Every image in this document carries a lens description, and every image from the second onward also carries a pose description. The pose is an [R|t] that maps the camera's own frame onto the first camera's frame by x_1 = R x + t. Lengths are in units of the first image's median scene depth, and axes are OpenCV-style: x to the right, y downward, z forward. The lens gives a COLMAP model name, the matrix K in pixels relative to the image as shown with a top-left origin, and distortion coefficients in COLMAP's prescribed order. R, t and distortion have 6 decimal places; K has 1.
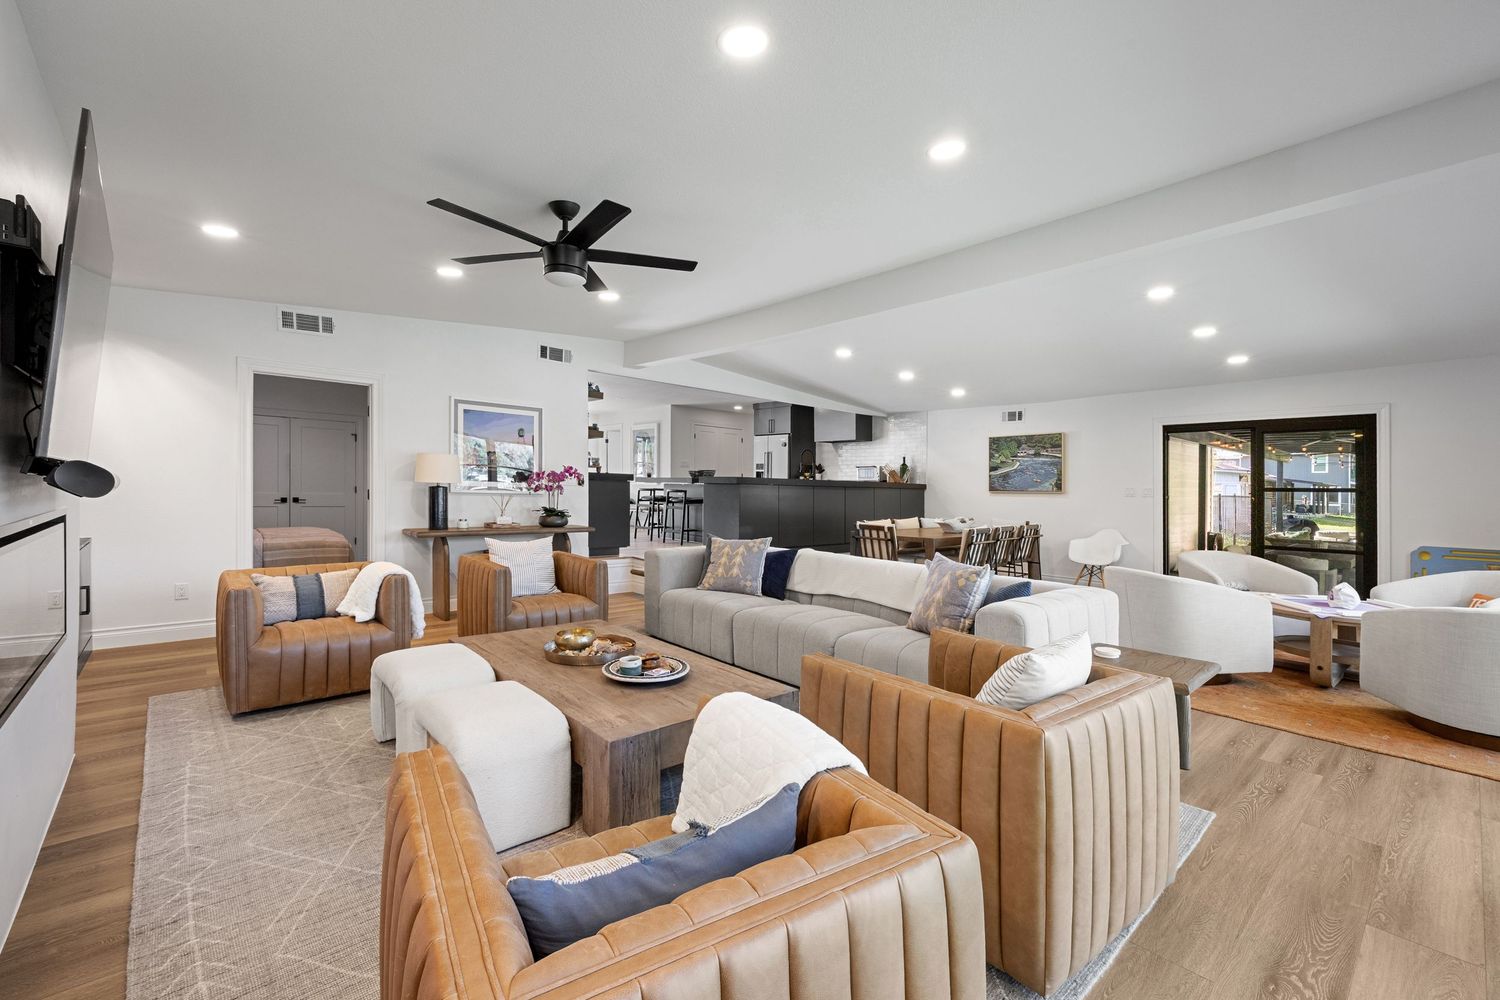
lens RADIAL K [[625.2, 0, 747.3], [0, 625.2, 484.2], [0, 0, 1]] dist [0.001140, 0.000163]
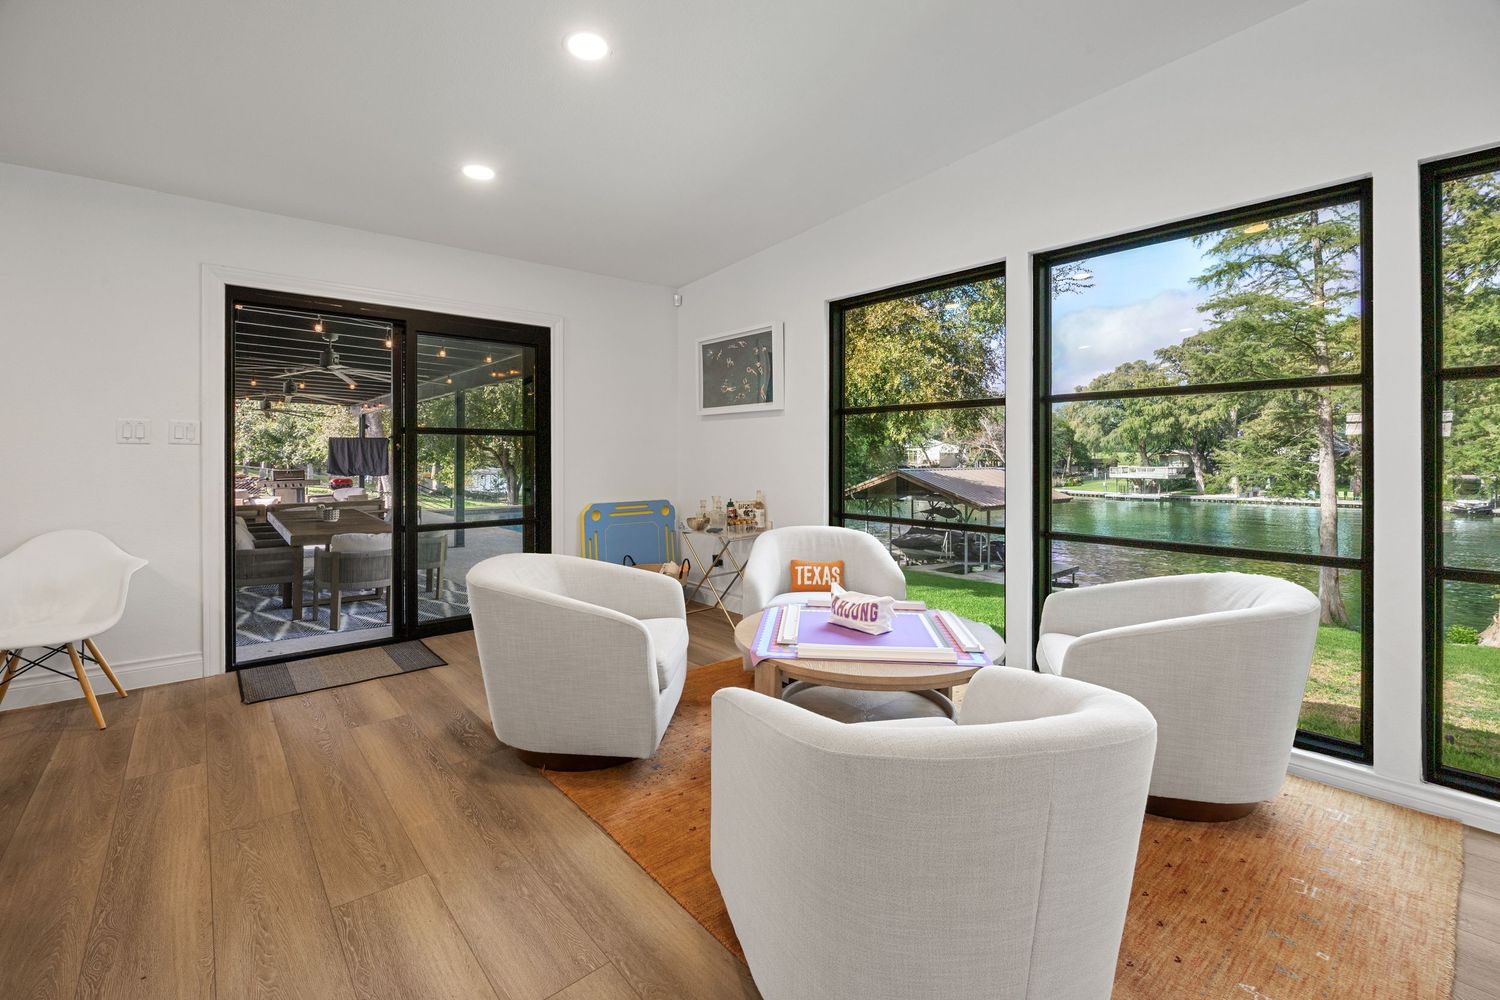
lens RADIAL K [[632.4, 0, 759.9], [0, 632.4, 458.5], [0, 0, 1]] dist [-0.014154, -0.000169]
pose [[0.010847, -0.020121, 0.999739, 0.198503], [-0.005153, 0.999783, 0.020178, 0.017409], [-0.999928, -0.005370, 0.010741, 0.548190]]
